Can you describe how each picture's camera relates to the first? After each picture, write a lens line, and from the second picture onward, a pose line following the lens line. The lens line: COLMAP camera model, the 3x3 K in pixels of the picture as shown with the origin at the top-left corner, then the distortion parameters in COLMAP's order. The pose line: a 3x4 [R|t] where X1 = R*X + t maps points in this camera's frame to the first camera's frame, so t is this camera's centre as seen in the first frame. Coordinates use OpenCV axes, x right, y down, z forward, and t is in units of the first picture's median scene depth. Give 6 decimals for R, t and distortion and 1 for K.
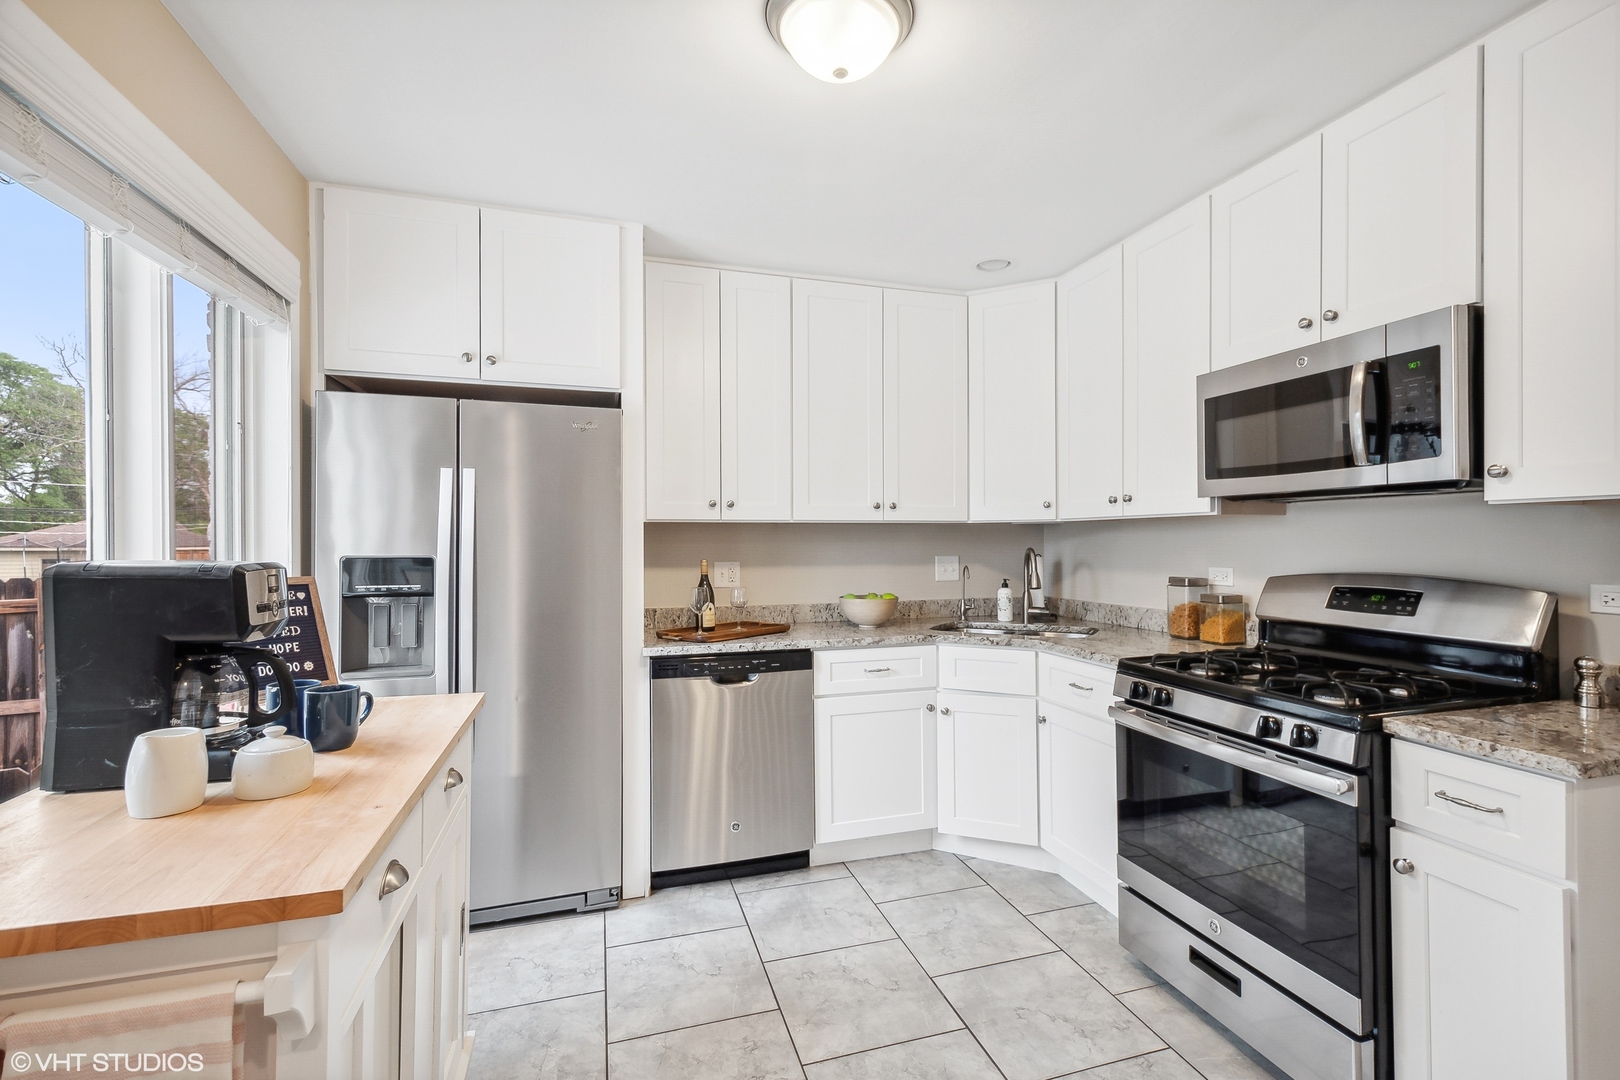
lens RADIAL K [[723.7, 0, 813.0], [0, 723.7, 533.9], [0, 0, 1]] dist [0.012811, -0.000088]
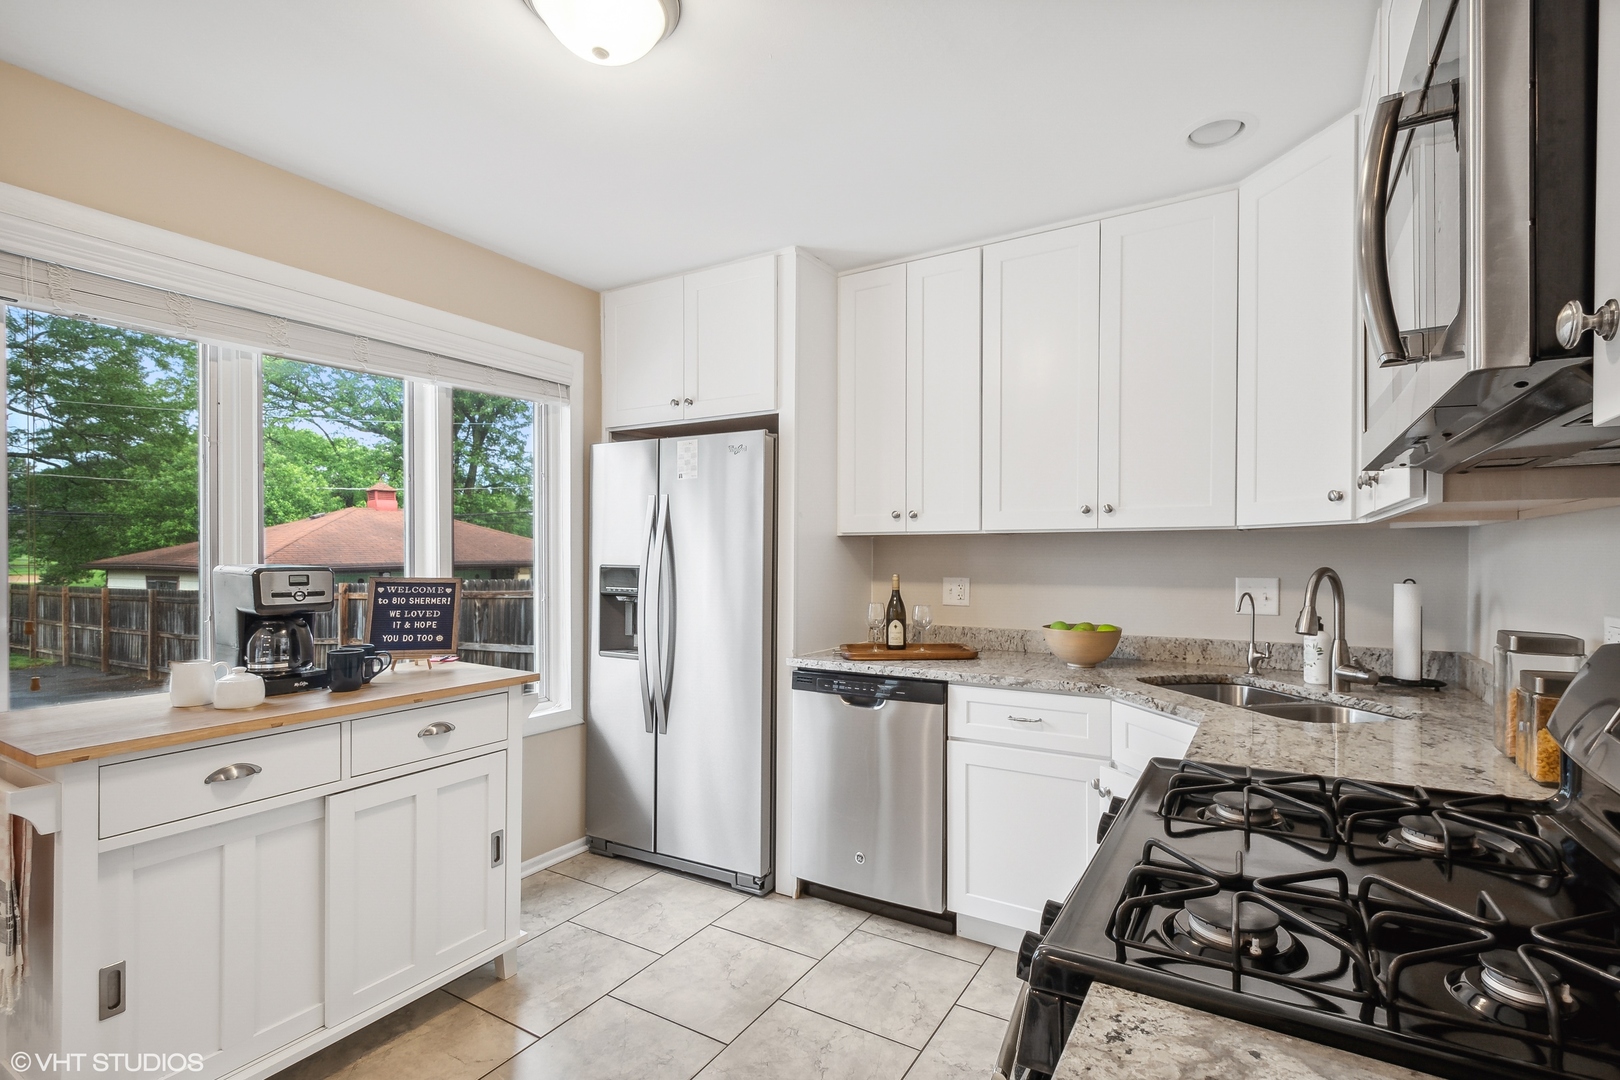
lens RADIAL K [[712.1, 0, 810.0], [0, 712.1, 553.5], [0, 0, 1]] dist [0.018017, 0.000314]
pose [[0.694124, 0.003946, -0.719845, 0.490900], [0.004635, 0.999940, 0.009951, -0.001163], [0.719841, -0.010244, 0.694063, 0.299440]]
